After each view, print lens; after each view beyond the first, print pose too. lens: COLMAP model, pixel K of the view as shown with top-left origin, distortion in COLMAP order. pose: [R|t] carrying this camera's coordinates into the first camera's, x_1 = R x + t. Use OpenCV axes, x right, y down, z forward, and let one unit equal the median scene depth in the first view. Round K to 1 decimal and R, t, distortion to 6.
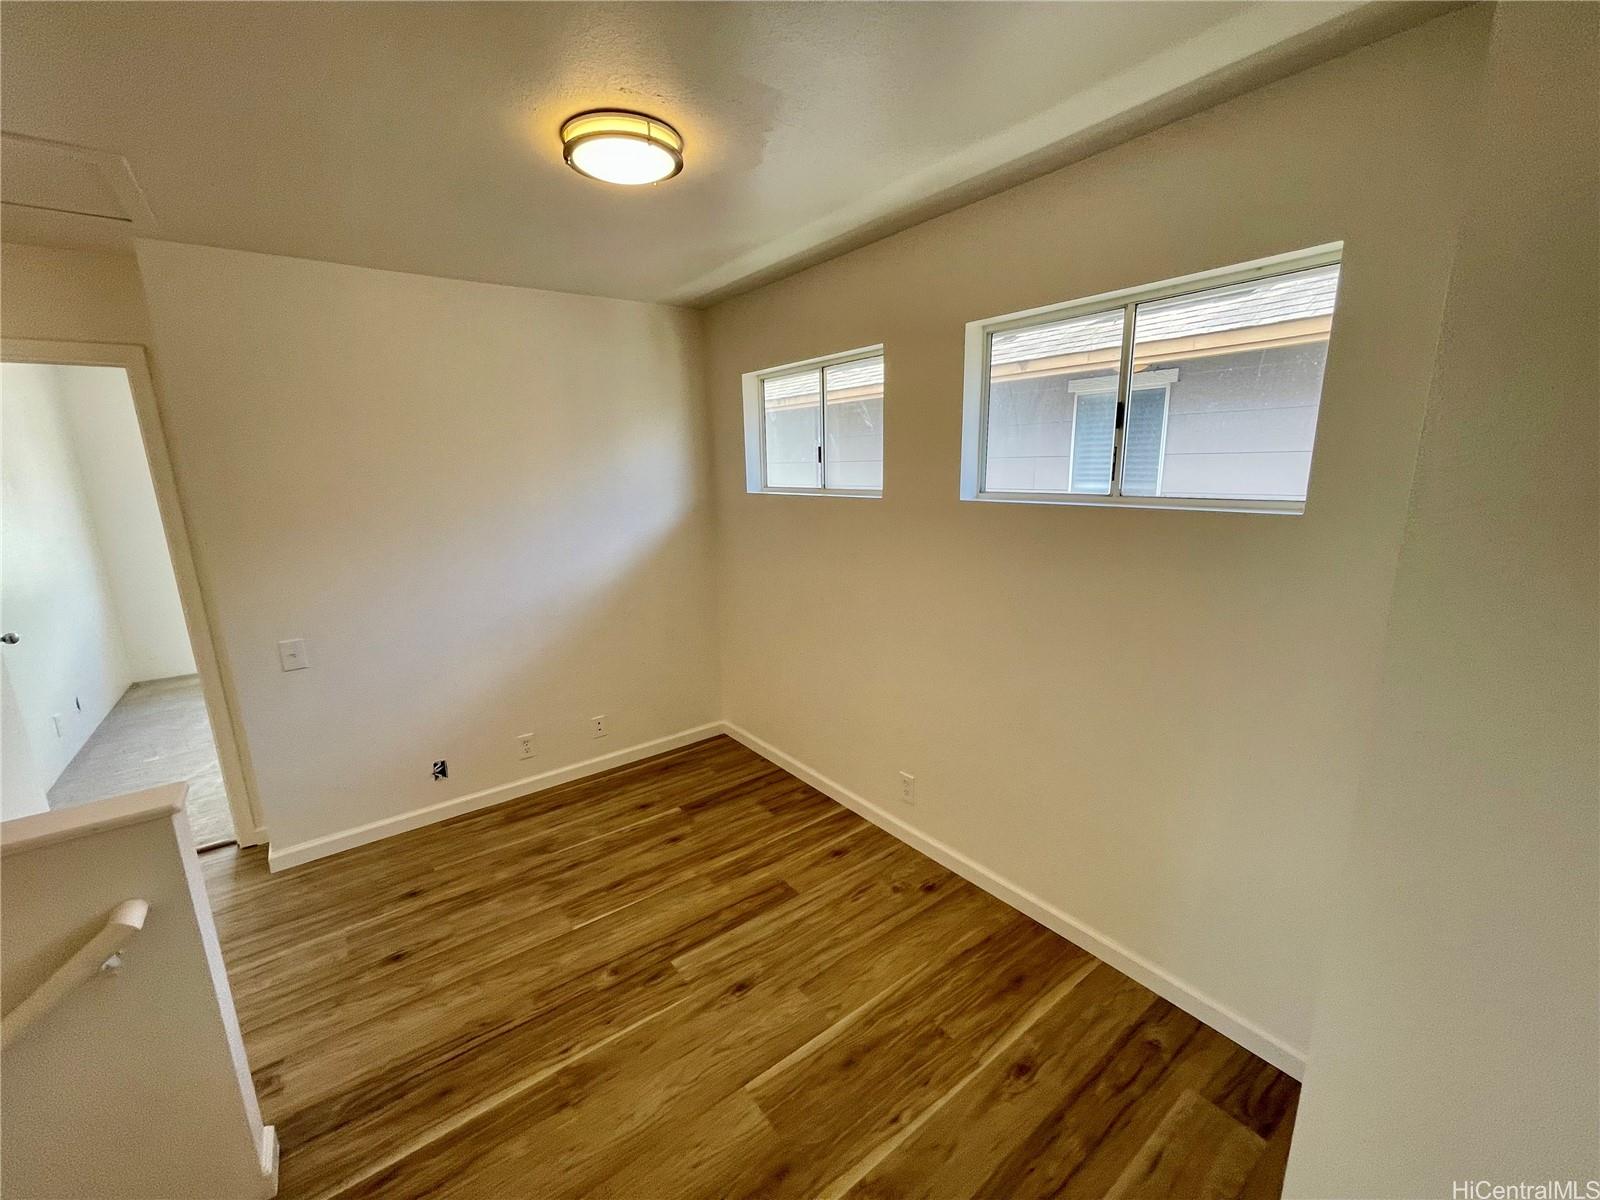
lens RADIAL K [[647.7, 0, 802.9], [0, 647.7, 603.3], [0, 0, 1]] dist [-0.000049, -0.000404]
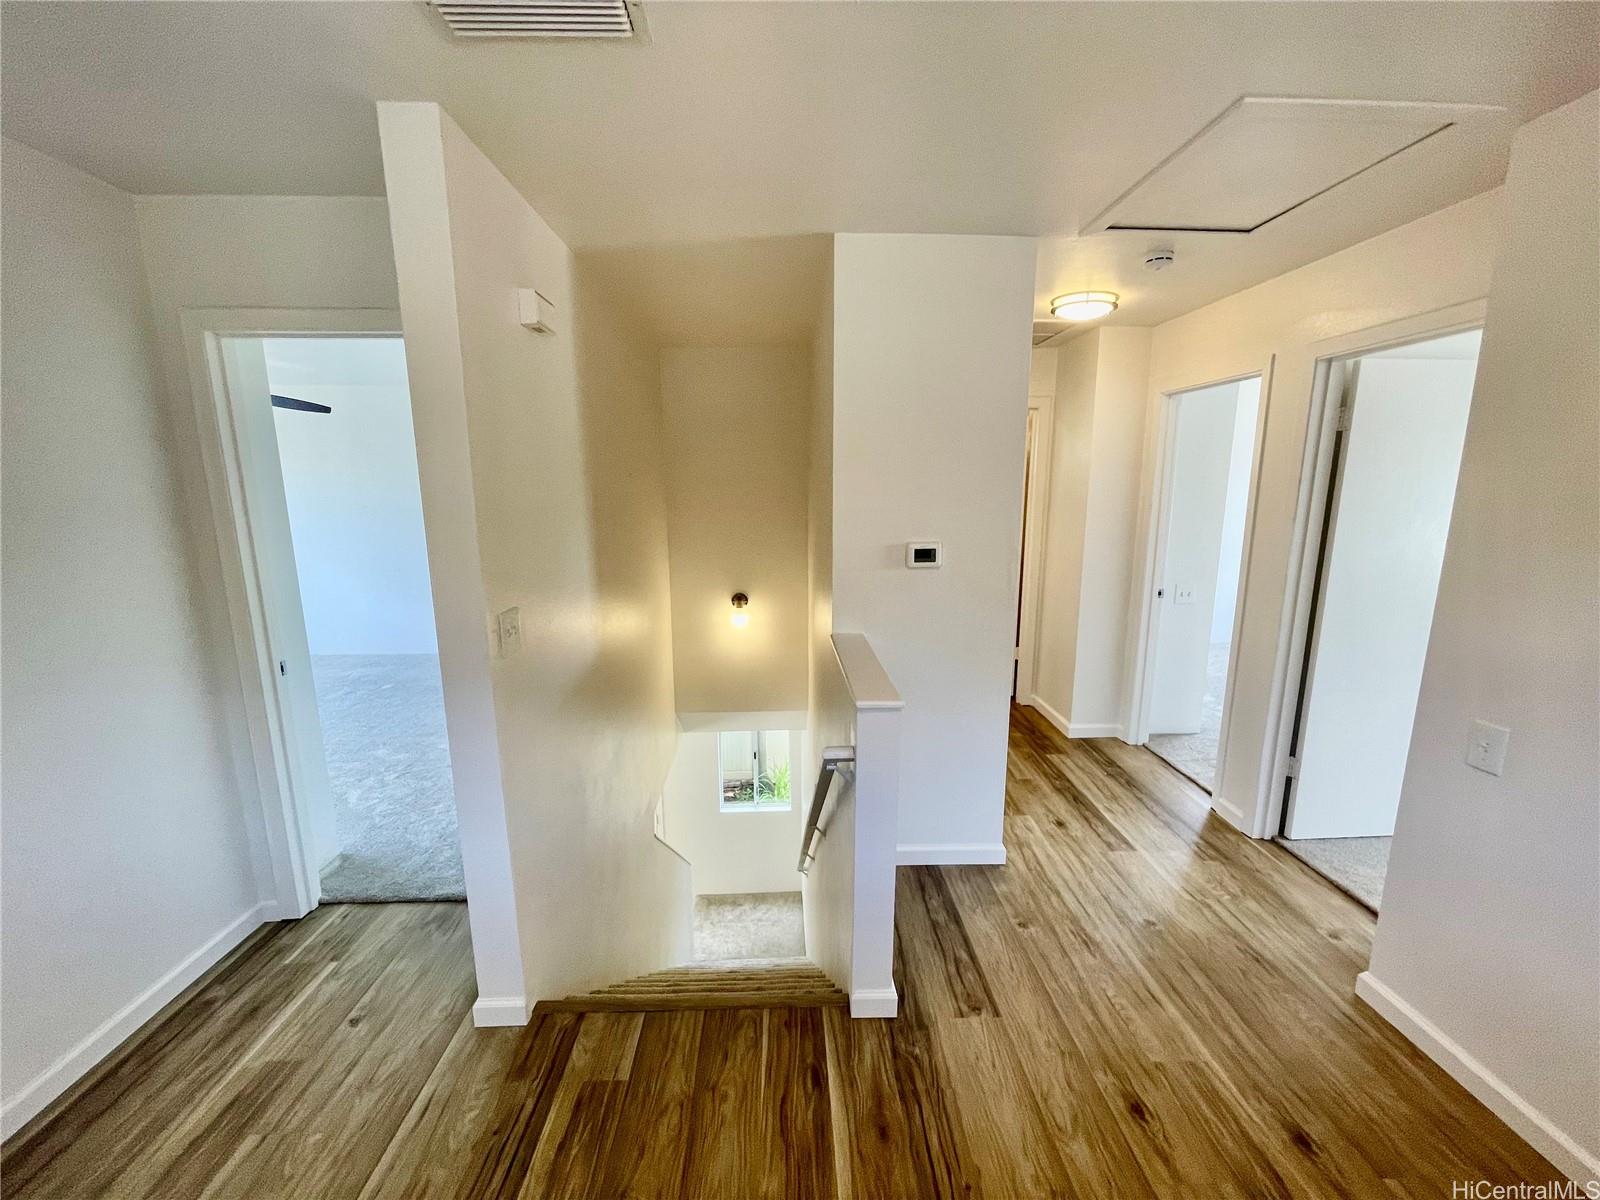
lens RADIAL K [[647.7, 0, 805.3], [0, 647.7, 603.6], [0, 0, 1]] dist [-0.000049, -0.000404]
pose [[-0.576923, 0.177542, -0.797270, 0.102156], [-0.157780, 0.933483, 0.322049, -0.203376], [0.801415, 0.311591, -0.510535, 0.976389]]
